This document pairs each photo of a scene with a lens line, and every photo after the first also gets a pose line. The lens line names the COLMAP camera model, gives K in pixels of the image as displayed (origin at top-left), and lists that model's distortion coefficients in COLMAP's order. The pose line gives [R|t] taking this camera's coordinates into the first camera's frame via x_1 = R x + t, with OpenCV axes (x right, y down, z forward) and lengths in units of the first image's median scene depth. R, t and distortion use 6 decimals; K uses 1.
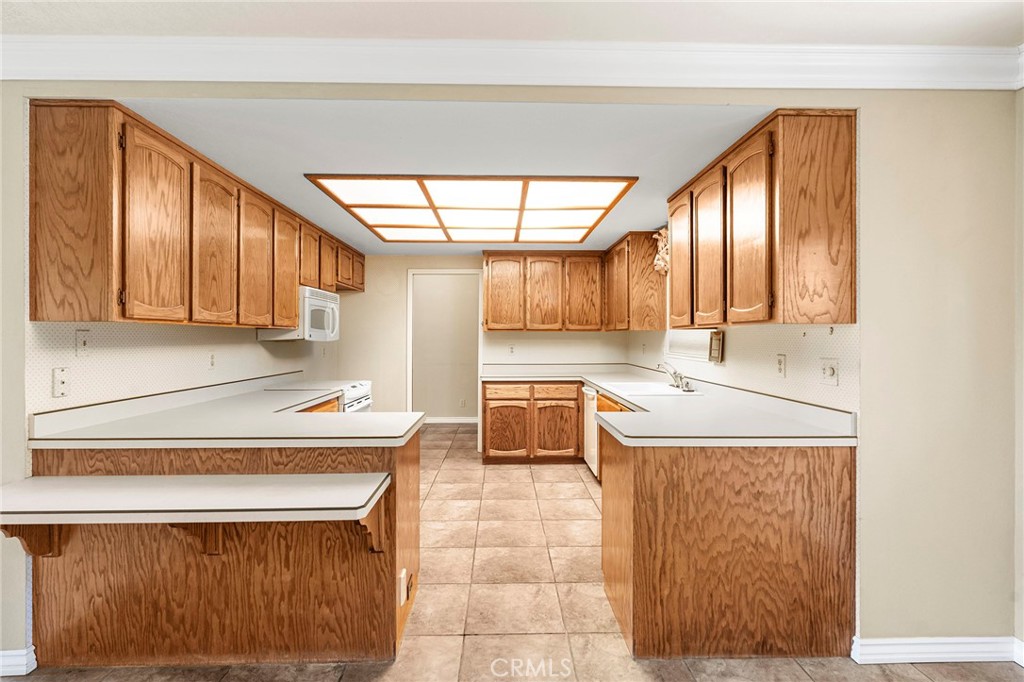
lens RADIAL K [[499.1, 0, 507.5], [0, 499.1, 336.1], [0, 0, 1]] dist [-0.012481, 0.000524]
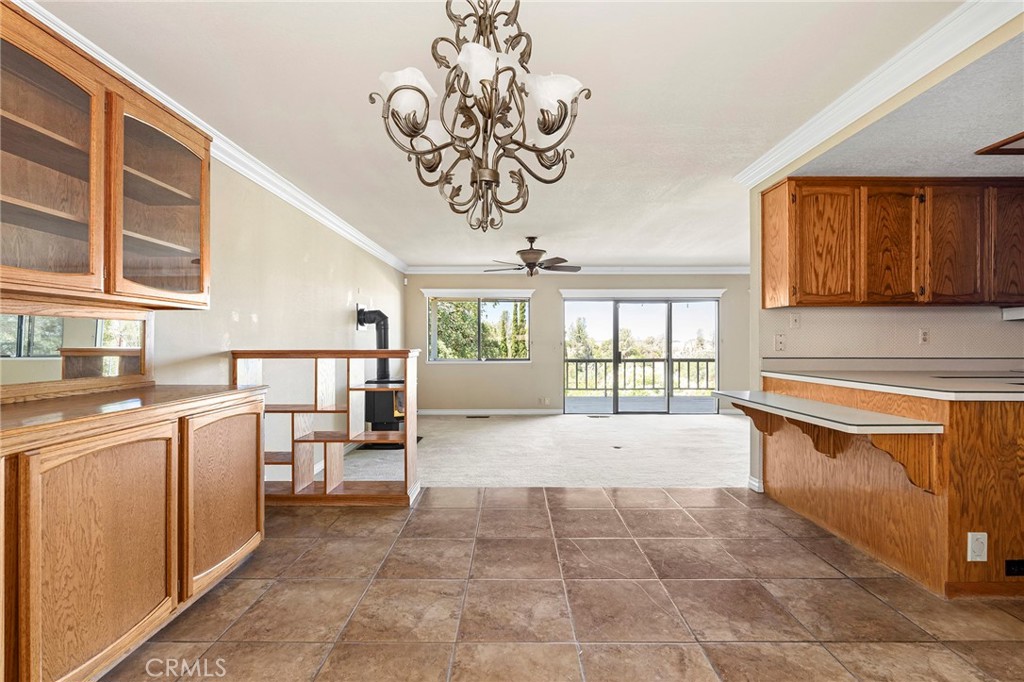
lens RADIAL K [[444.4, 0, 512.7], [0, 444.4, 343.1], [0, 0, 1]] dist [-0.004518, -0.000031]
pose [[-0.038168, 0.000634, -0.999271, 0.771836], [0.003108, 0.999995, 0.000515, 0.095977], [0.999267, -0.003086, -0.038169, 0.103115]]
